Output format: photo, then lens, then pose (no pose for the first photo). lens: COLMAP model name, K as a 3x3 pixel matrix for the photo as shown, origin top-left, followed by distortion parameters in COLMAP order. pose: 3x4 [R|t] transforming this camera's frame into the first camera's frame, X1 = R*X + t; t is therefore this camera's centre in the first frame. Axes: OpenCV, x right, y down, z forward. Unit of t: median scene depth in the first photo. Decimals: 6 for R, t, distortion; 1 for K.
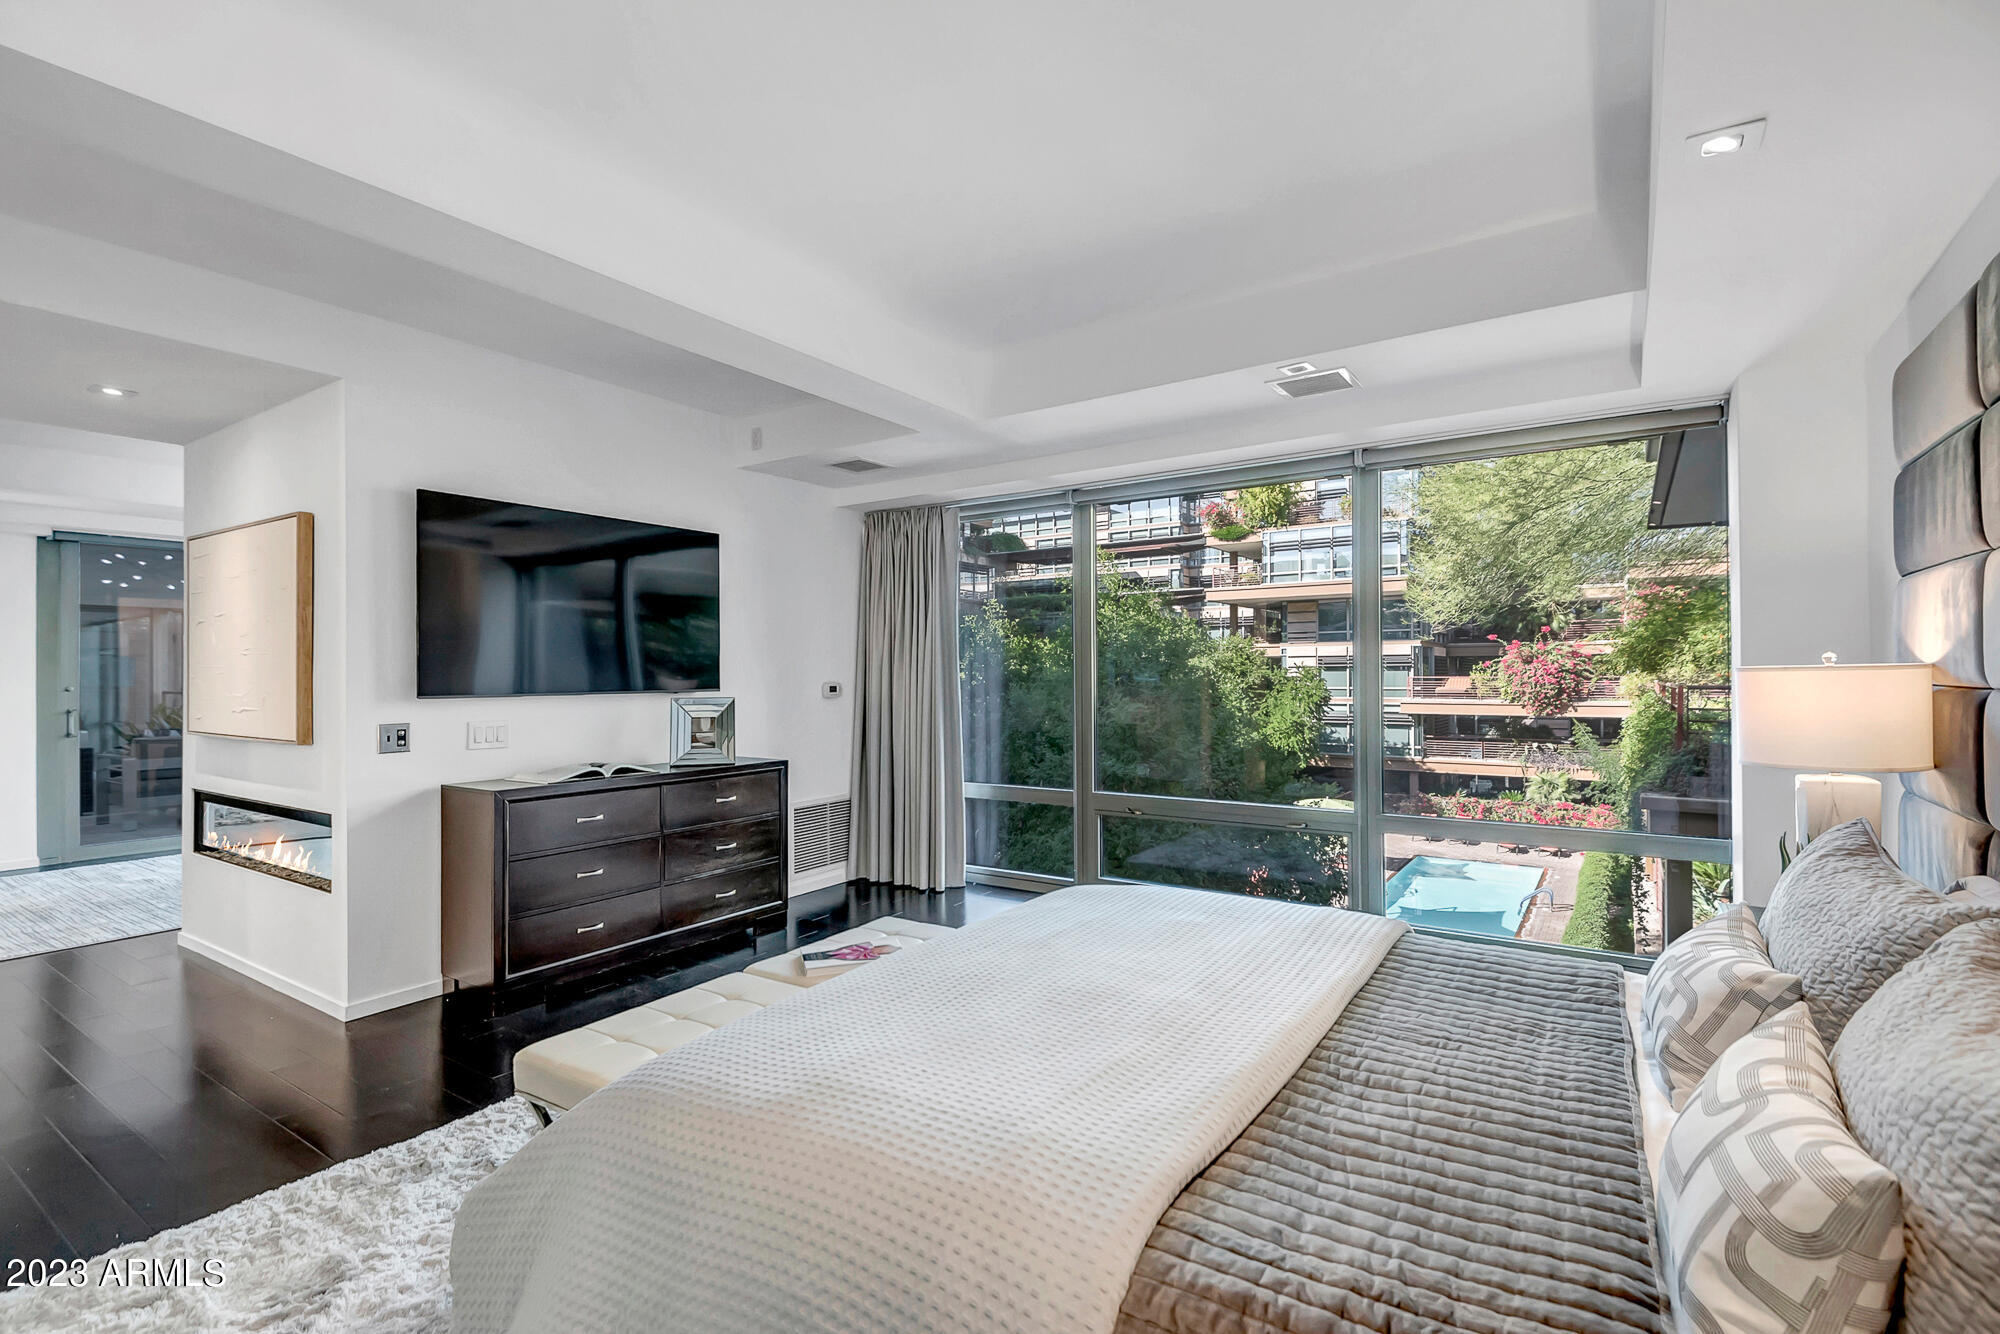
lens RADIAL K [[910.7, 0, 1029.8], [0, 910.7, 652.2], [0, 0, 1]] dist [0.003765, -0.009302]
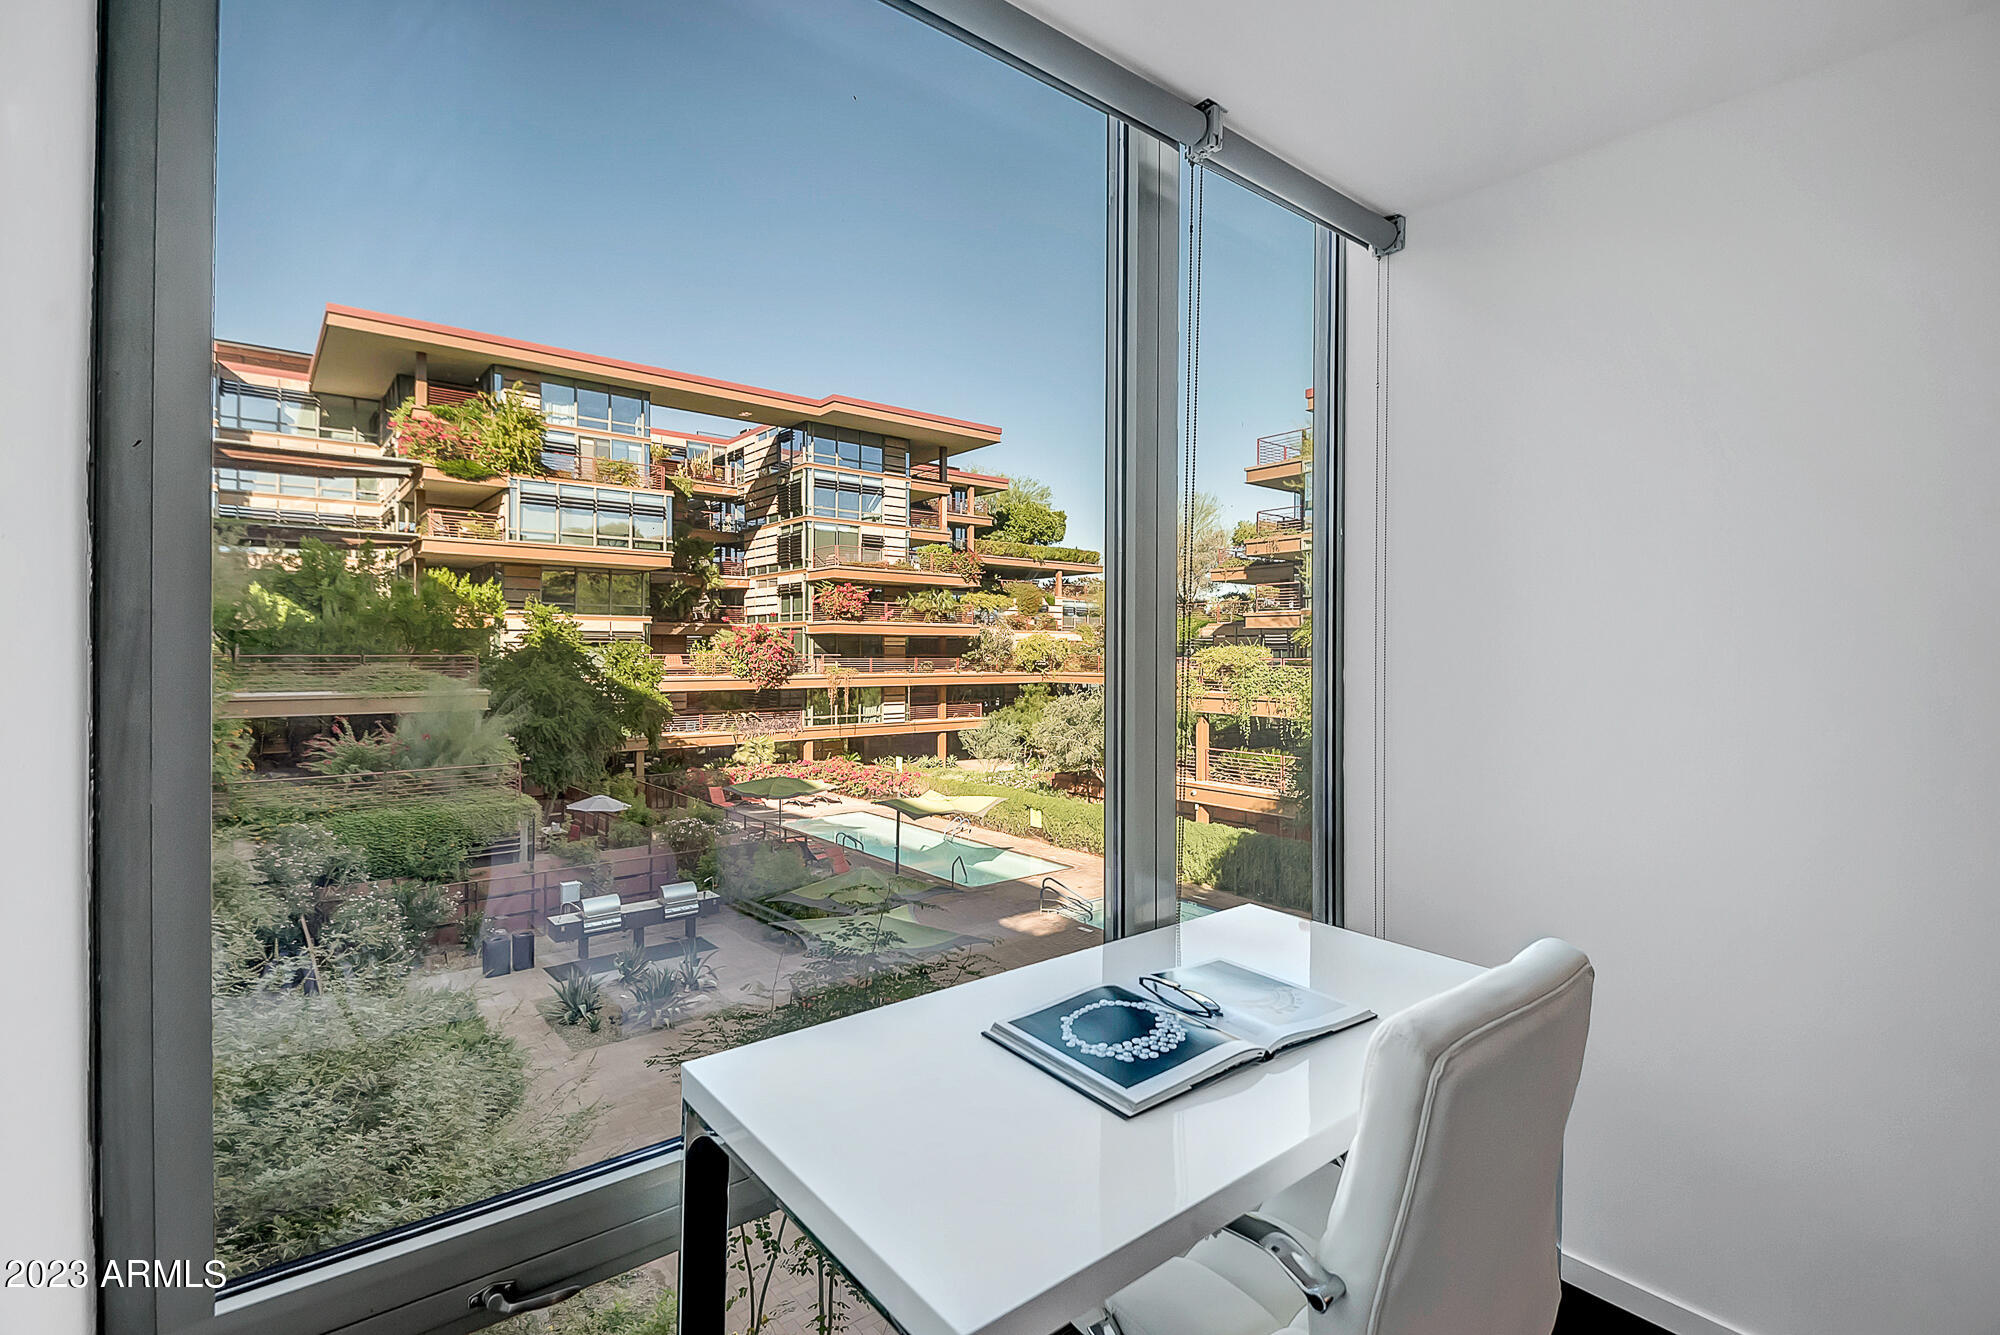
lens RADIAL K [[910.7, 0, 1019.9], [0, 910.7, 668.8], [0, 0, 1]] dist [0.003765, -0.009302]
pose [[0.290848, -0.013801, 0.956670, -0.408414], [-0.026620, 0.999392, 0.022511, 0.009669], [-0.956399, -0.032014, 0.290304, 0.328146]]
